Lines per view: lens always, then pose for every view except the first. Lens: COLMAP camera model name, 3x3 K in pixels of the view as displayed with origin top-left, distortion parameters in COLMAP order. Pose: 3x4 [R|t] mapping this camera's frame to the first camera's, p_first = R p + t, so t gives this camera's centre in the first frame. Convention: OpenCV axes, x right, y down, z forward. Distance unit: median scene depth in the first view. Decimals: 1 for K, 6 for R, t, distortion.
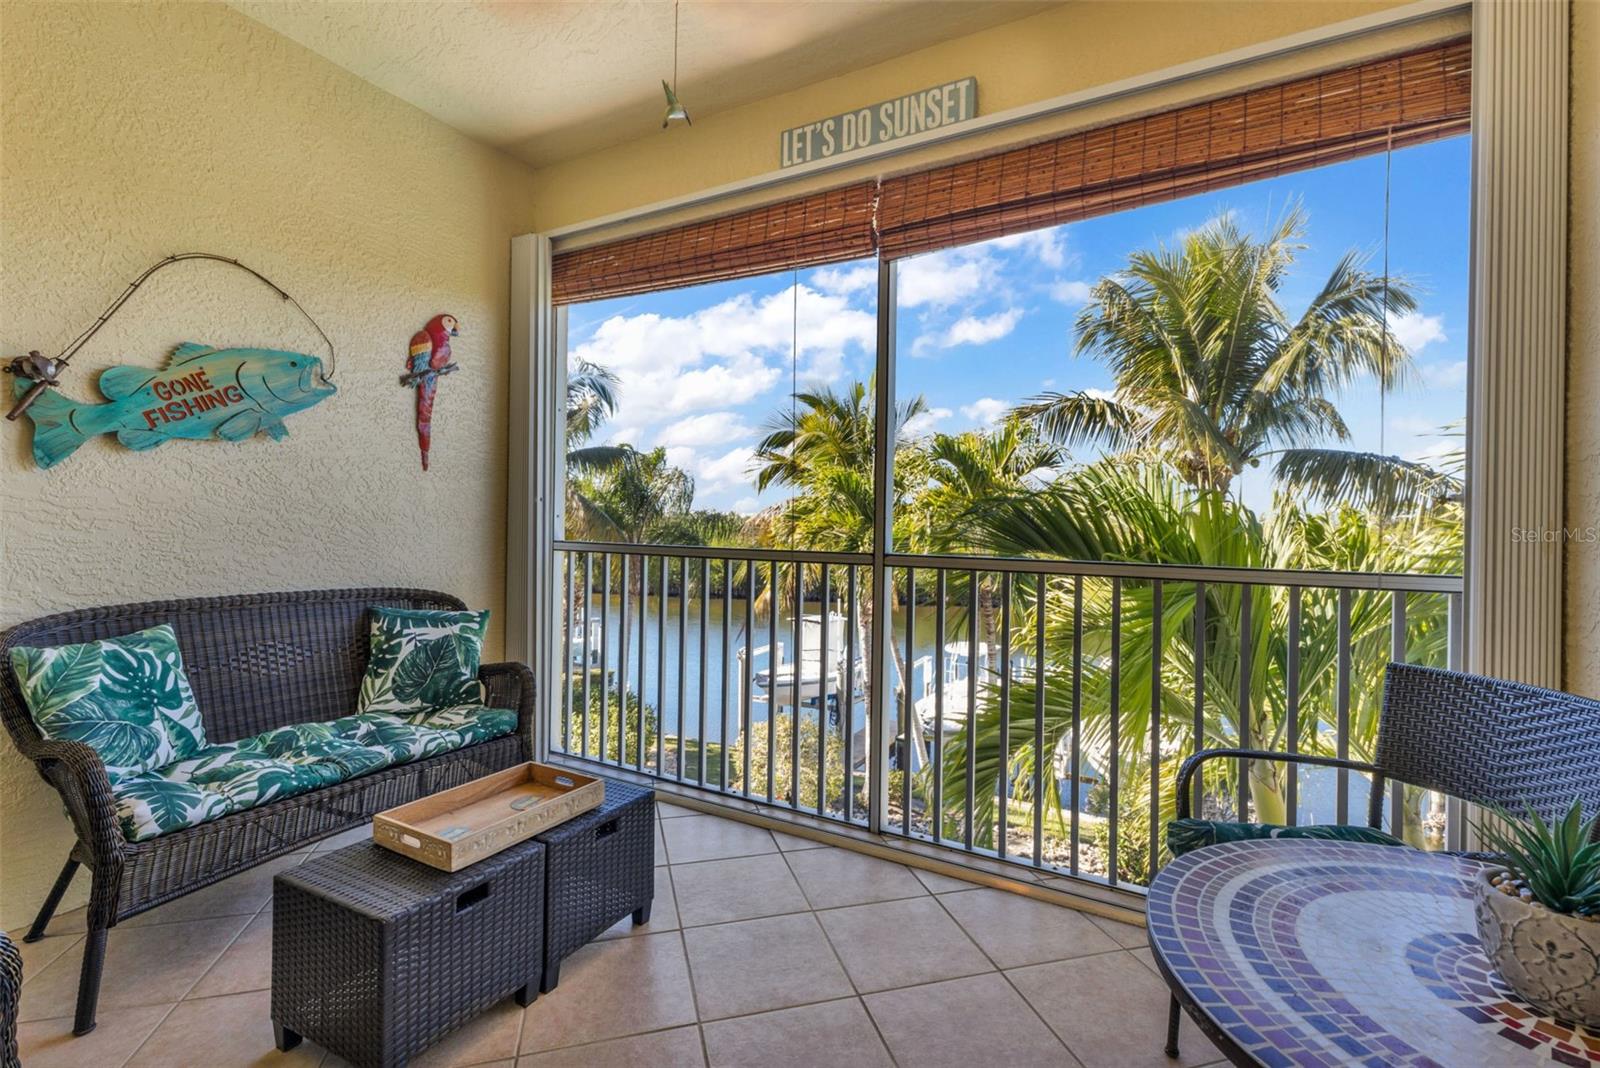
lens RADIAL K [[707.9, 0, 801.2], [0, 707.9, 517.0], [0, 0, 1]] dist [0.009124, -0.000151]
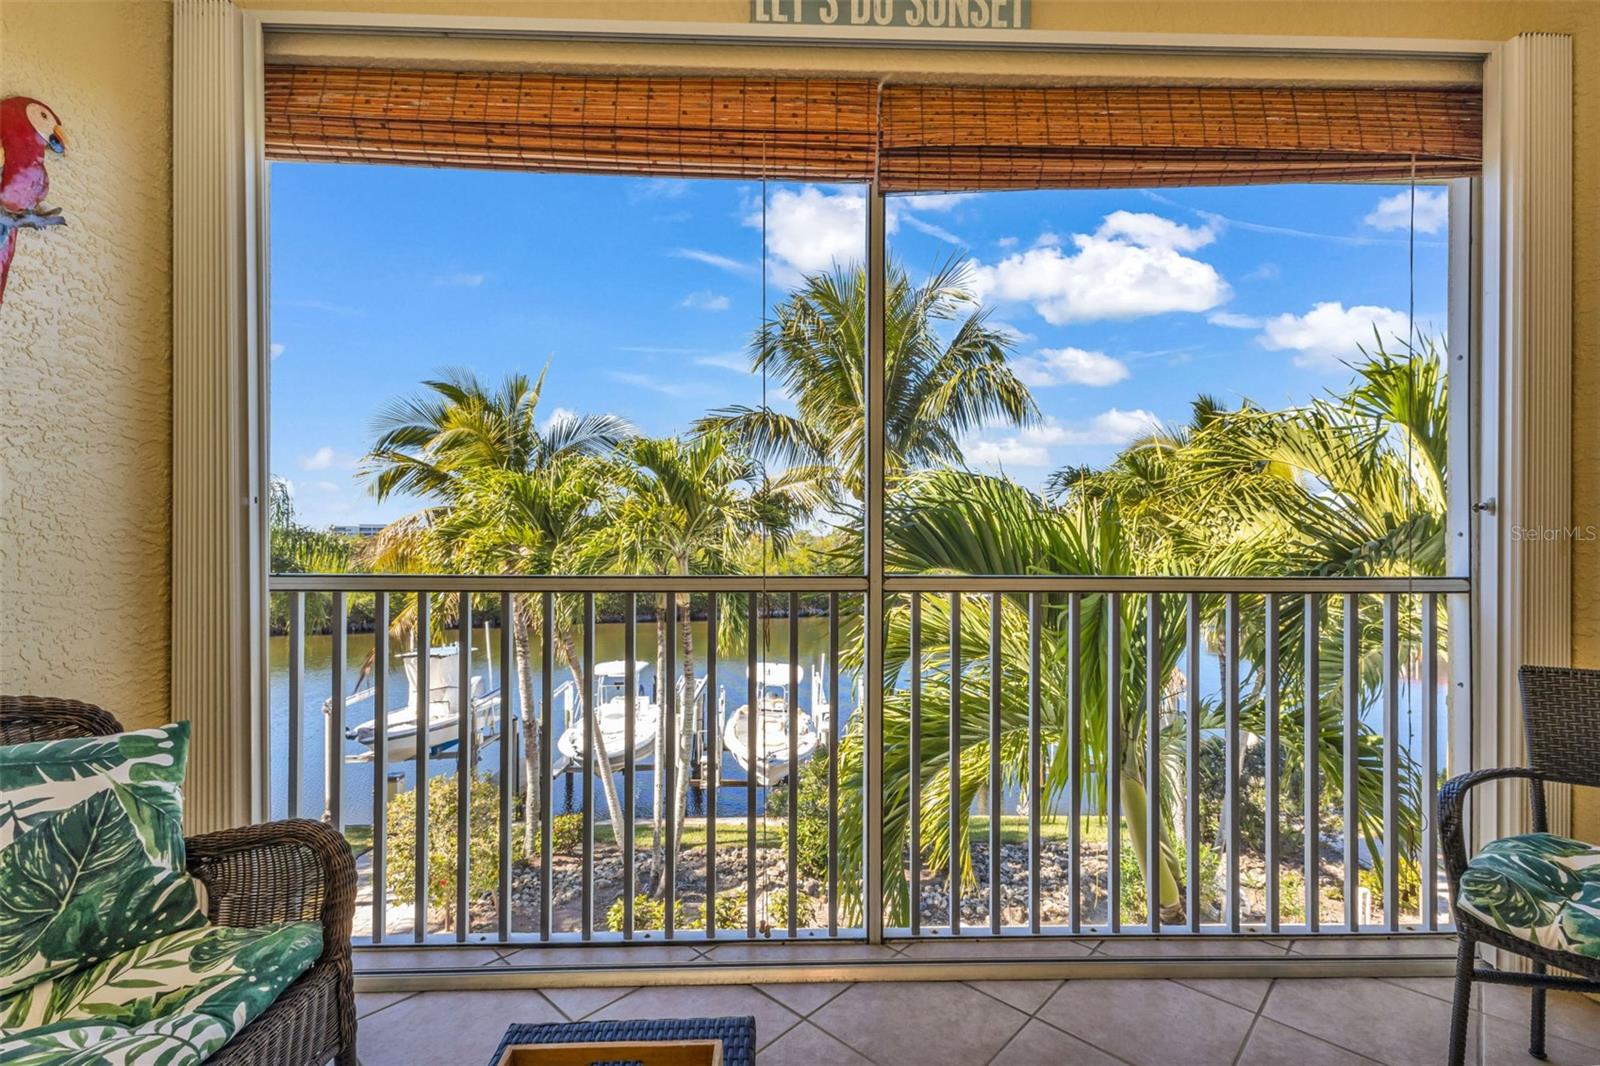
lens RADIAL K [[714.2, 0, 794.5], [0, 714.2, 536.1], [0, 0, 1]] dist [0.012706, -0.004316]
pose [[0.861266, -0.010785, 0.508040, -0.329839], [0.007191, 0.999933, 0.009036, 0.000711], [-0.508103, -0.004129, 0.861286, 0.354490]]
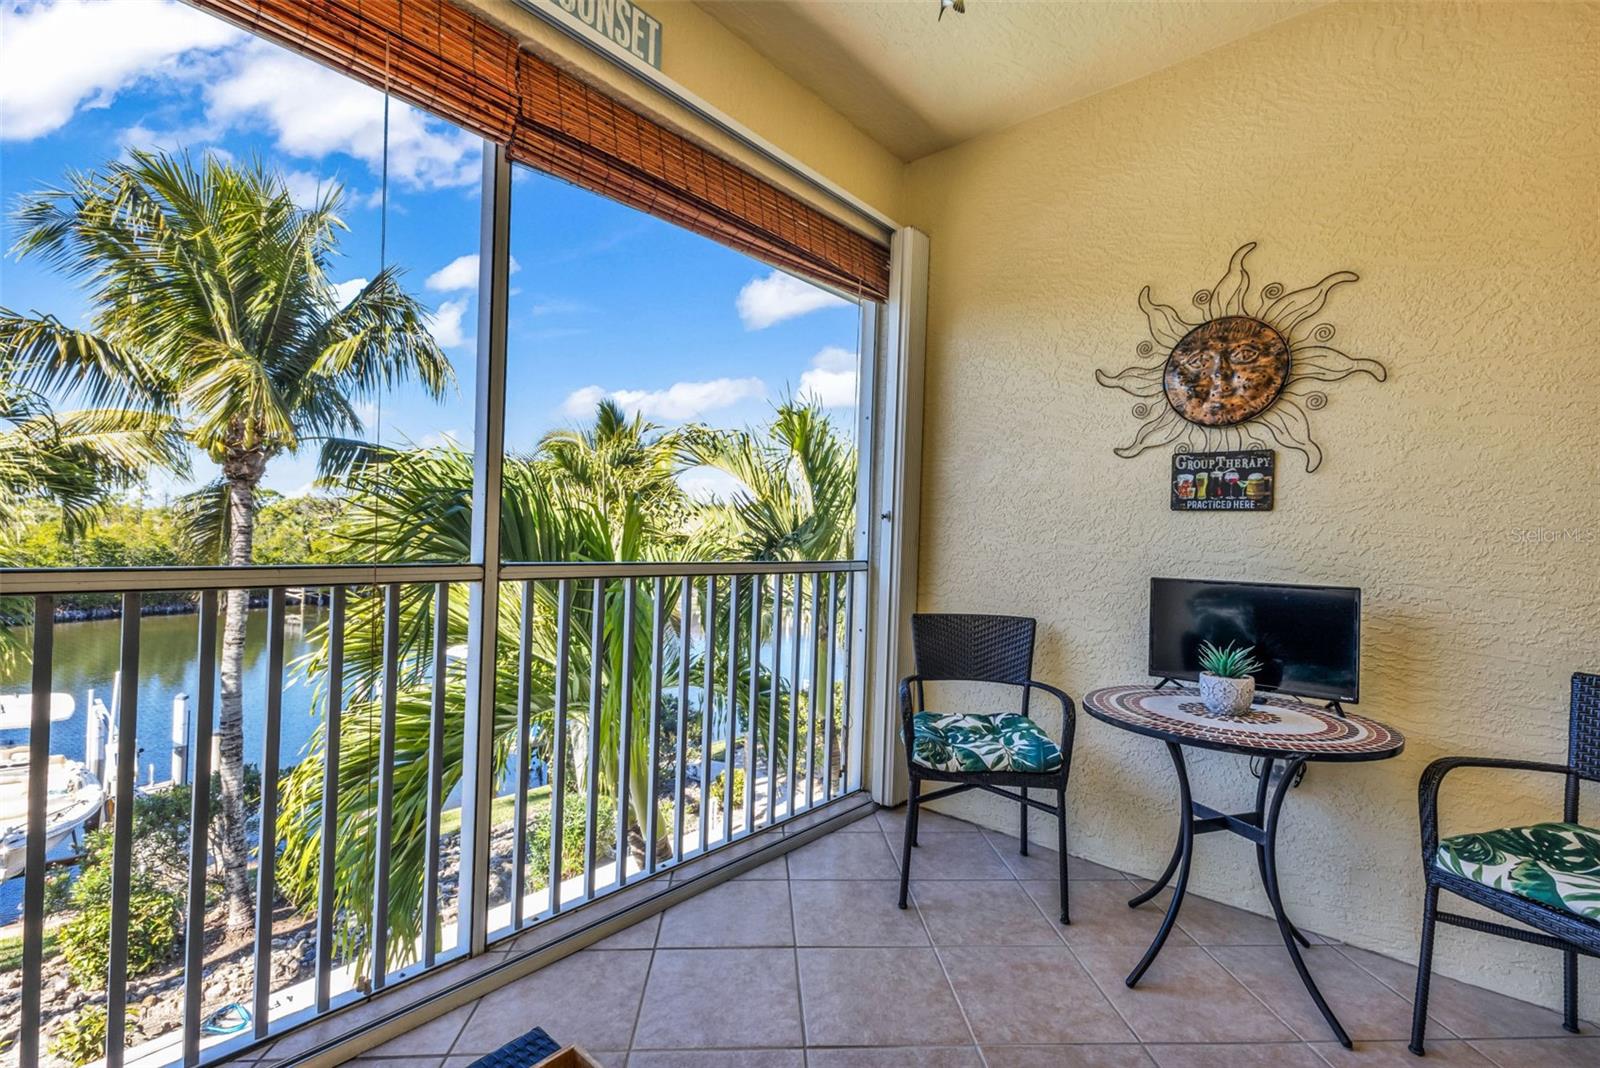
lens RADIAL K [[717.9, 0, 800.0], [0, 717.9, 534.0], [0, 0, 1]] dist [0.008481, -0.000491]
pose [[0.208910, -0.007436, 0.977907, -0.496716], [-0.035668, 0.999248, 0.015218, -0.001648], [-0.977284, -0.038059, 0.208487, 0.504262]]
